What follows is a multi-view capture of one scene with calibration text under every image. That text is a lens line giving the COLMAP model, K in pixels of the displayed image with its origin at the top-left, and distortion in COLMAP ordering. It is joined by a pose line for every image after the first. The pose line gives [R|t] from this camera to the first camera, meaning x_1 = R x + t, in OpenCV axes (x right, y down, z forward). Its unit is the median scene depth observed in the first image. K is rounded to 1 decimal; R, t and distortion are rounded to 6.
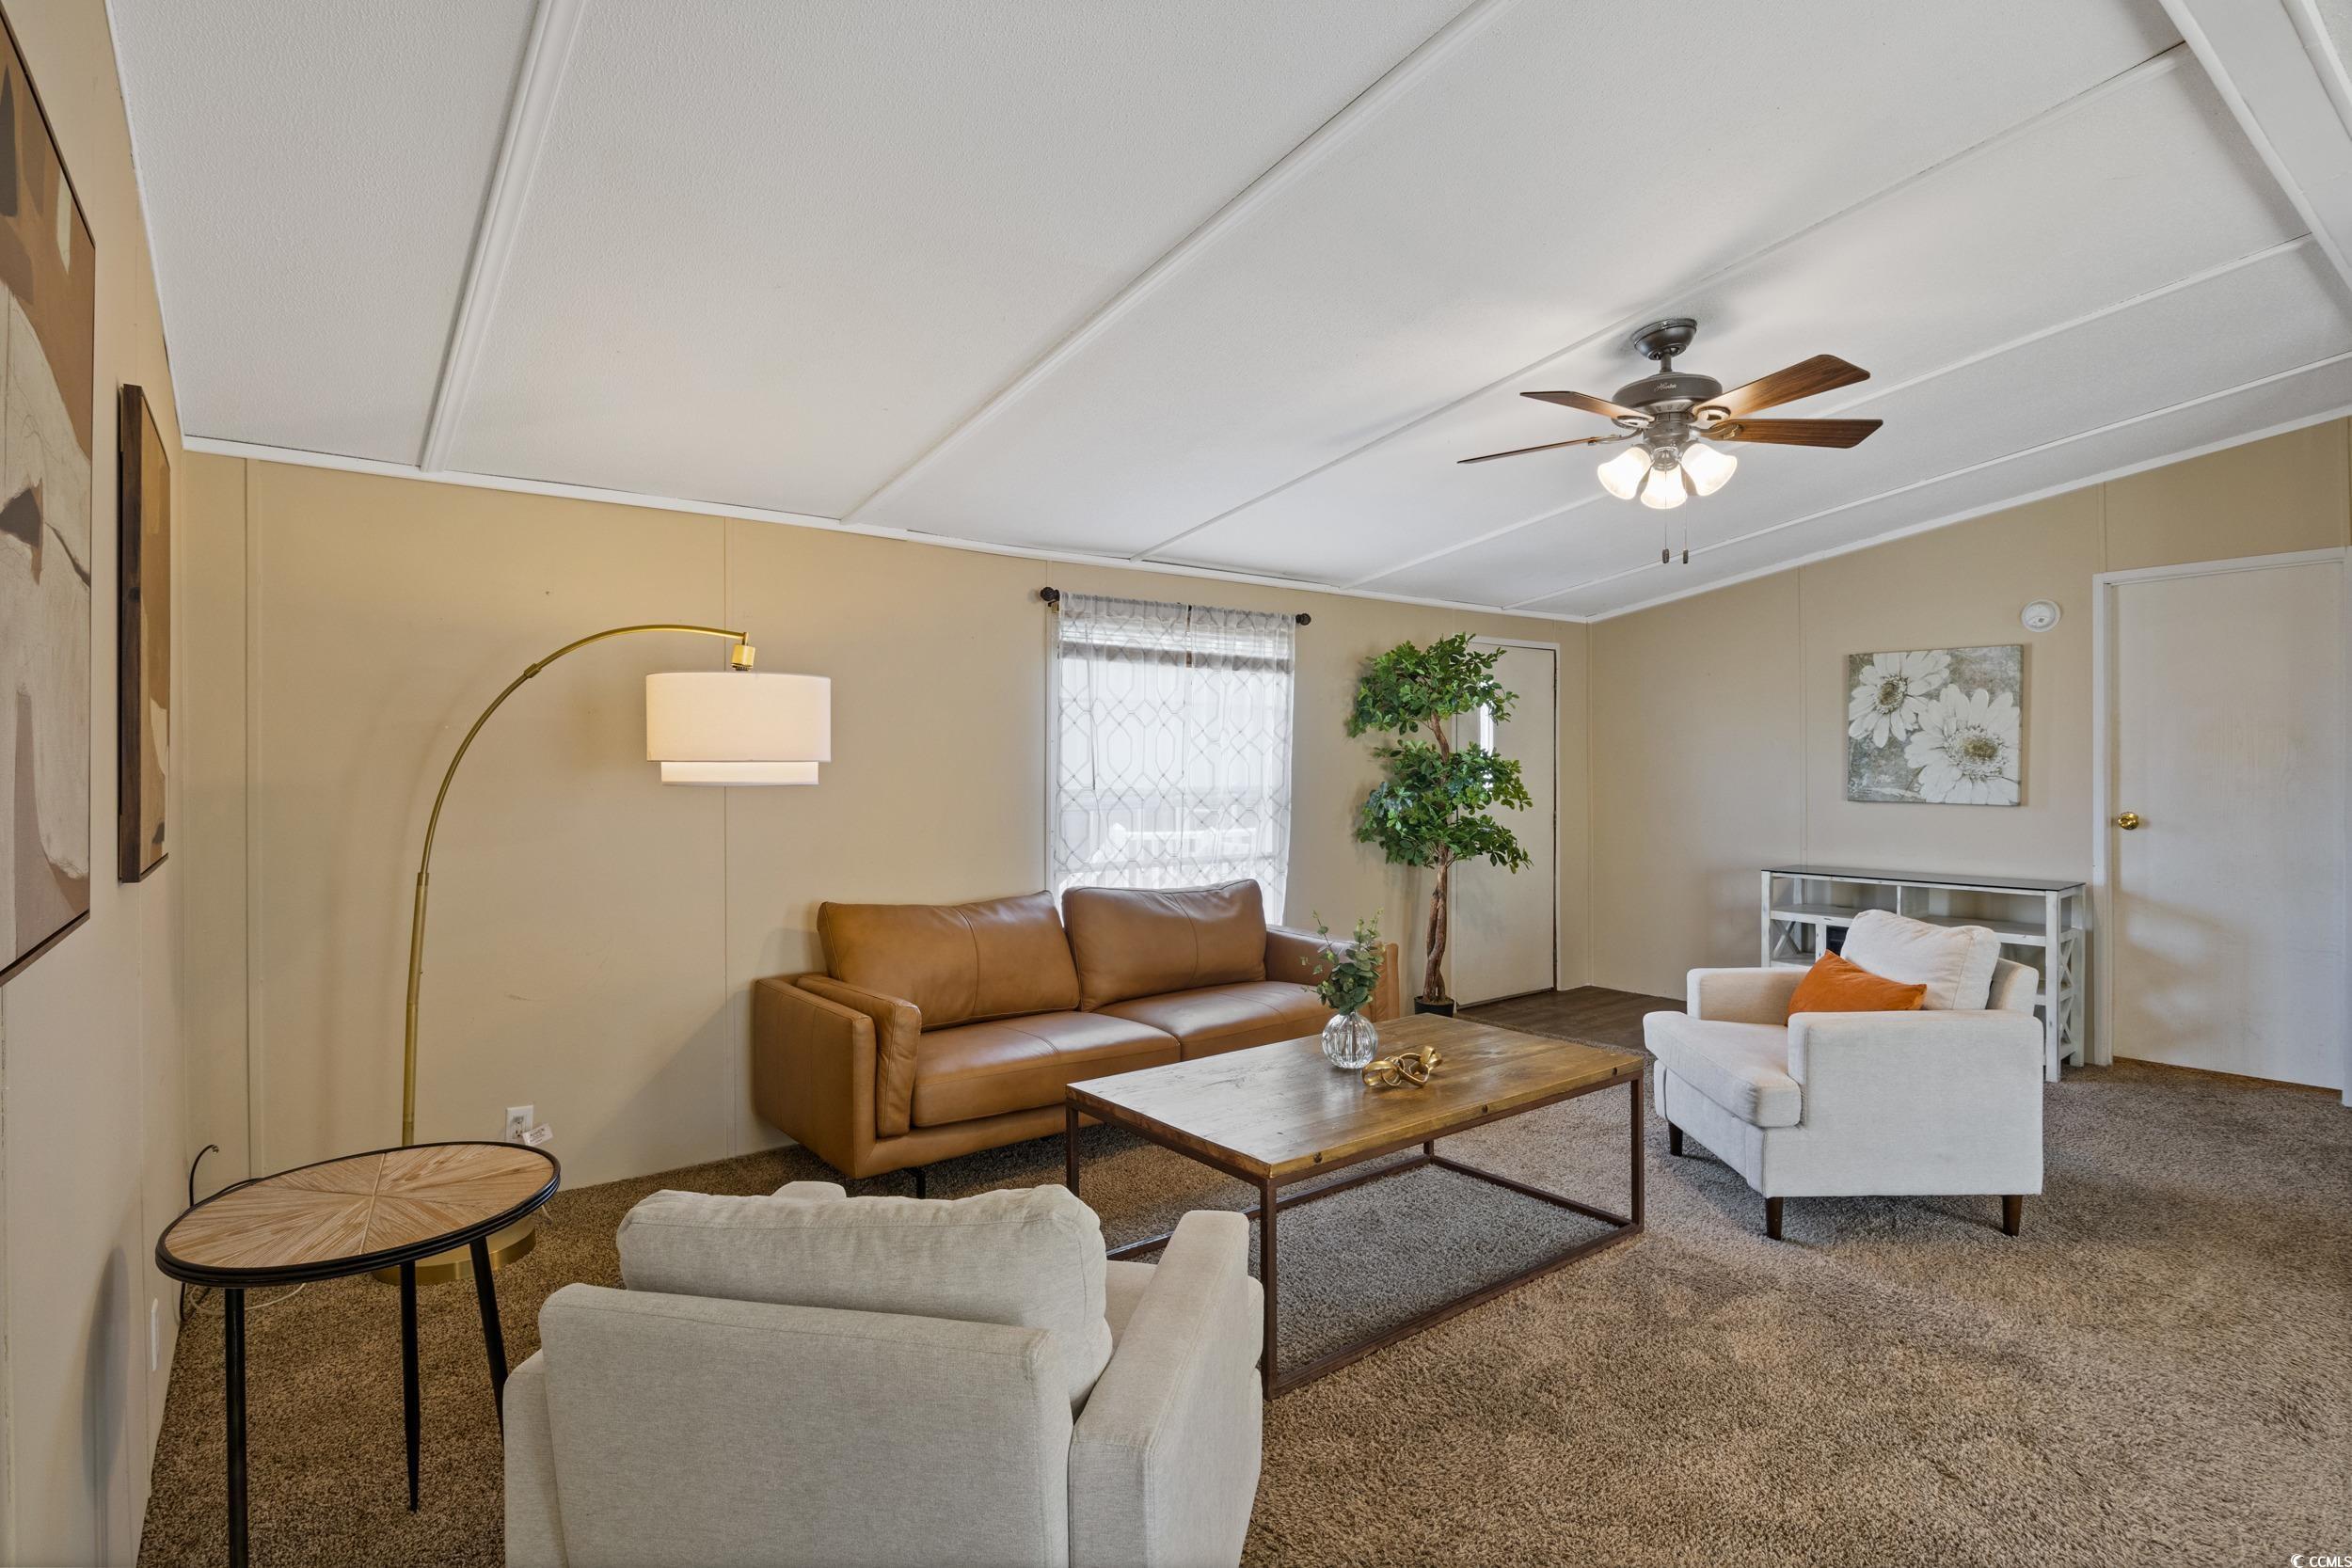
lens RADIAL K [[1179.4, 0, 1182.1], [0, 1179.4, 771.9], [0, 0, 1]] dist [-0.013811, 0.004893]
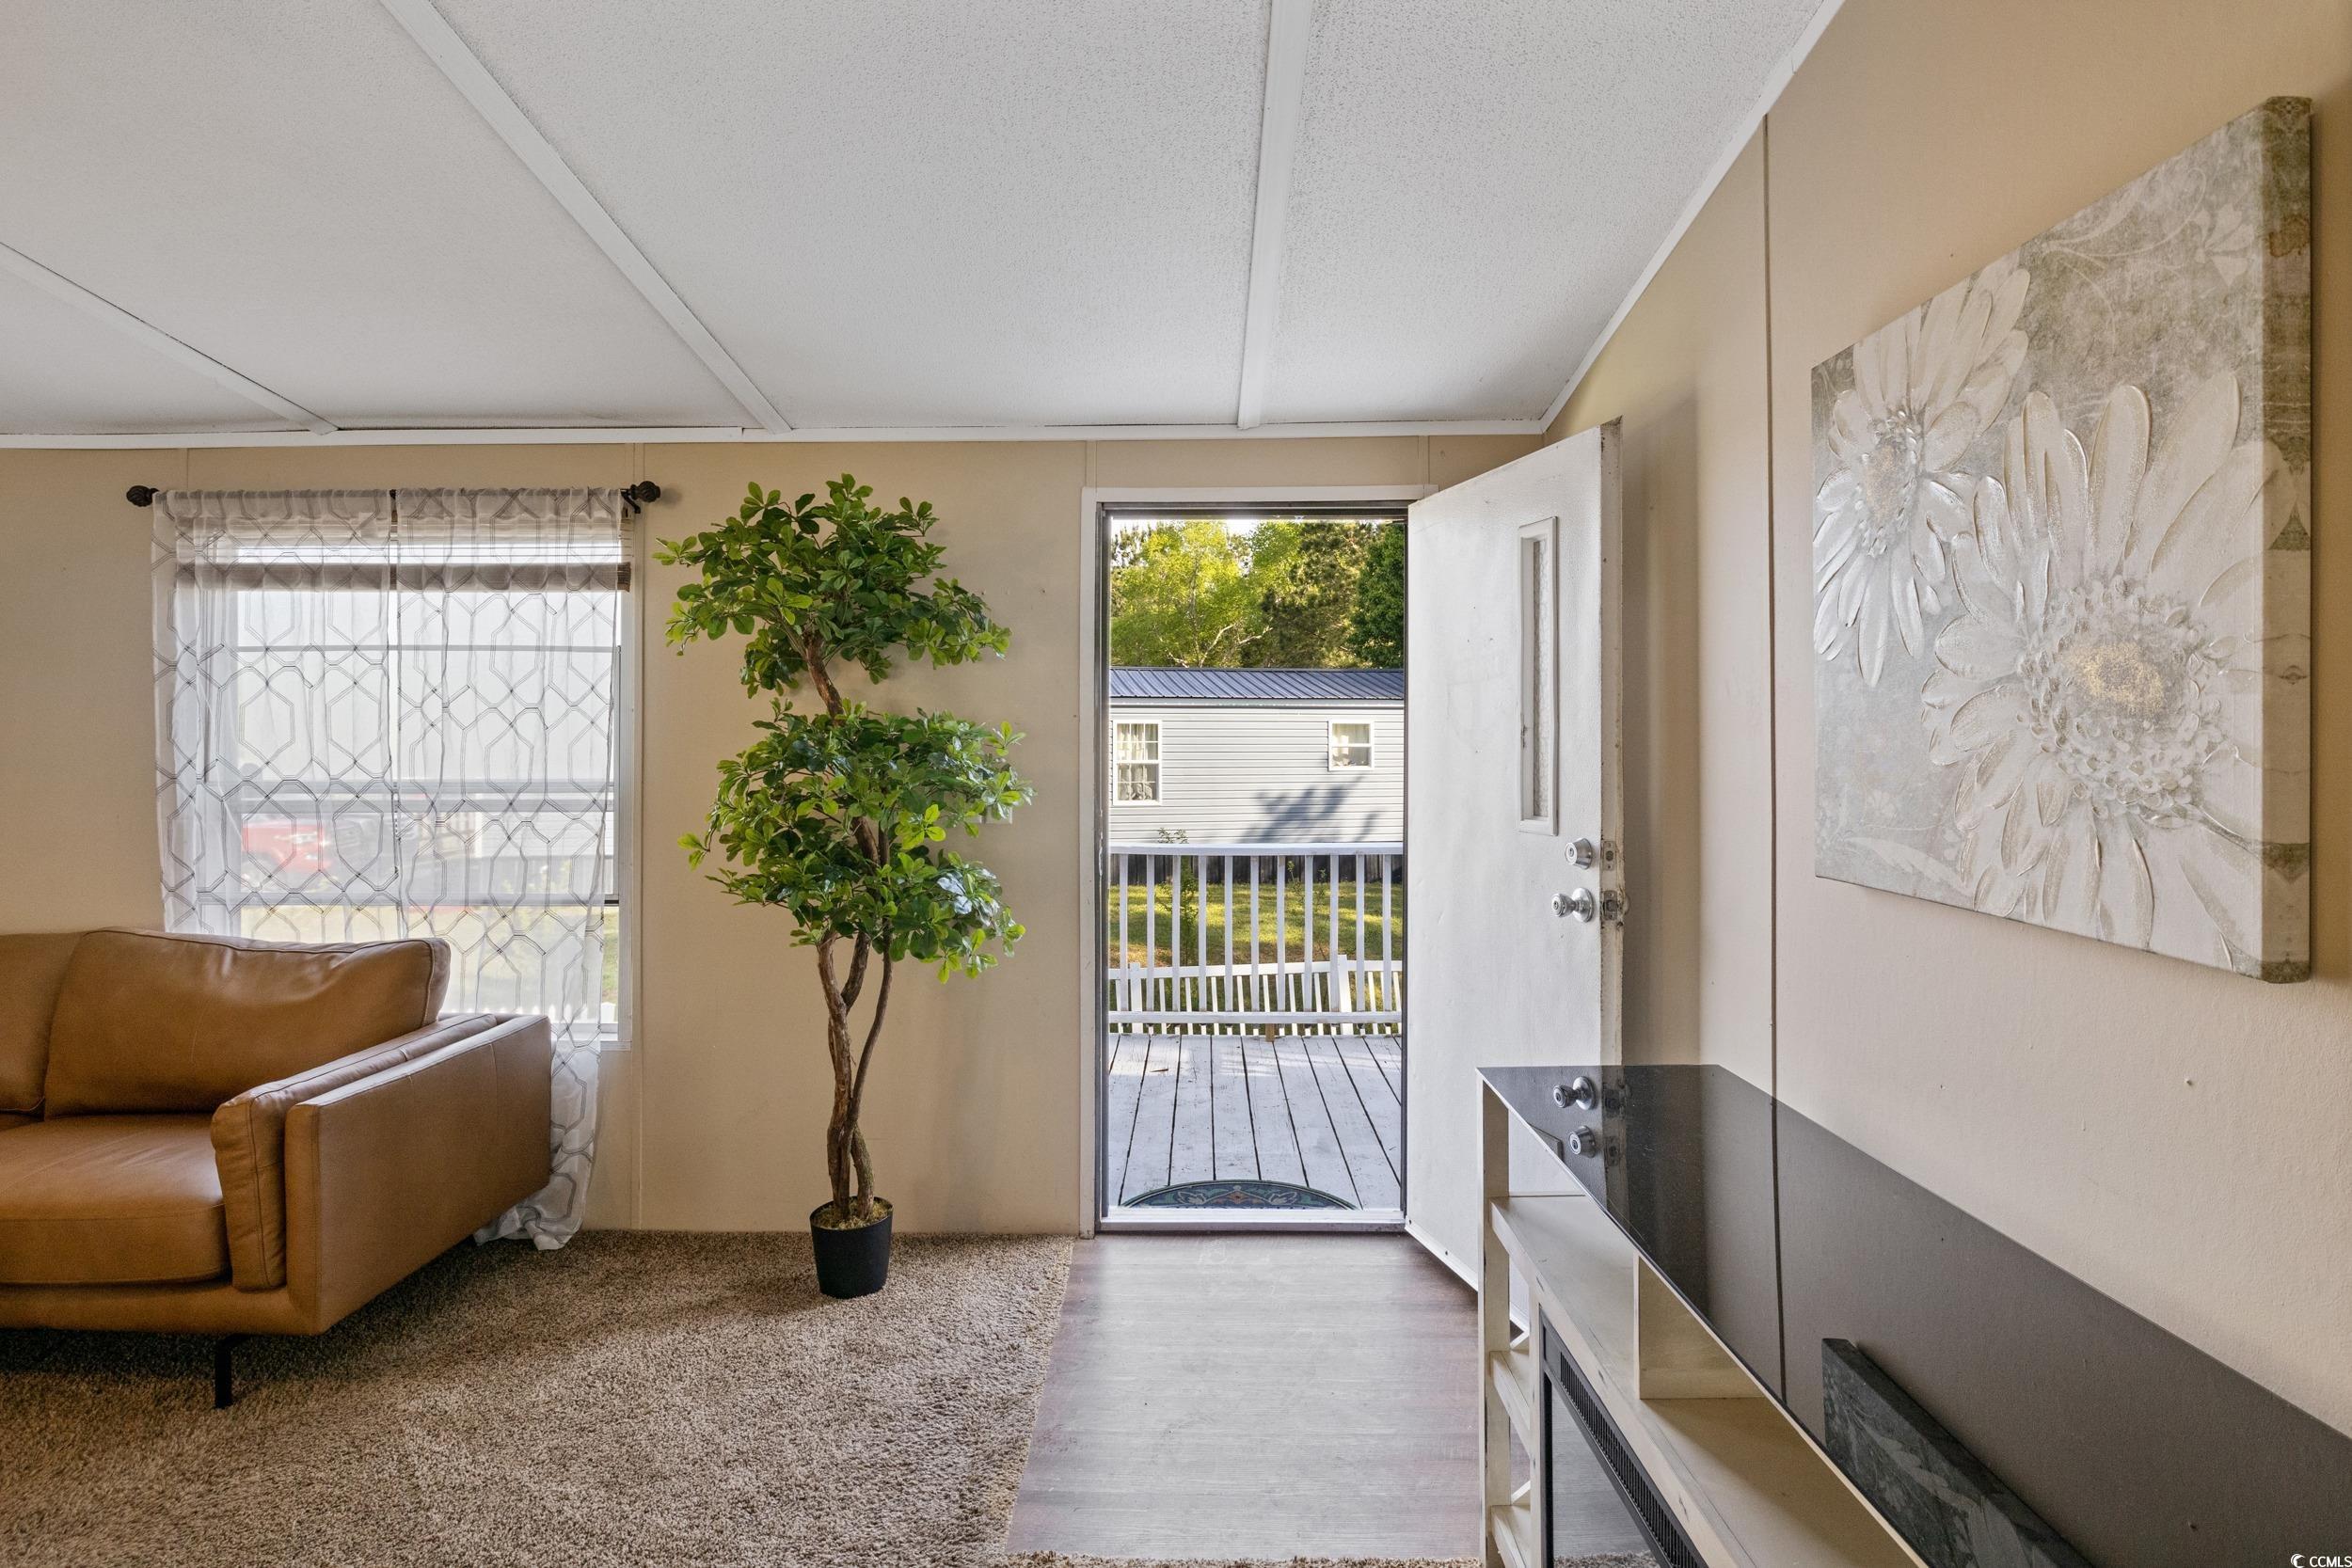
lens RADIAL K [[1179.4, 0, 1172.1], [0, 1179.4, 745.6], [0, 0, 1]] dist [-0.013811, 0.004893]
pose [[0.778620, 0.002137, -0.627493, 0.689766], [-0.006965, 0.999962, -0.005236, -0.005522], [0.627458, 0.008448, 0.778605, 0.746560]]
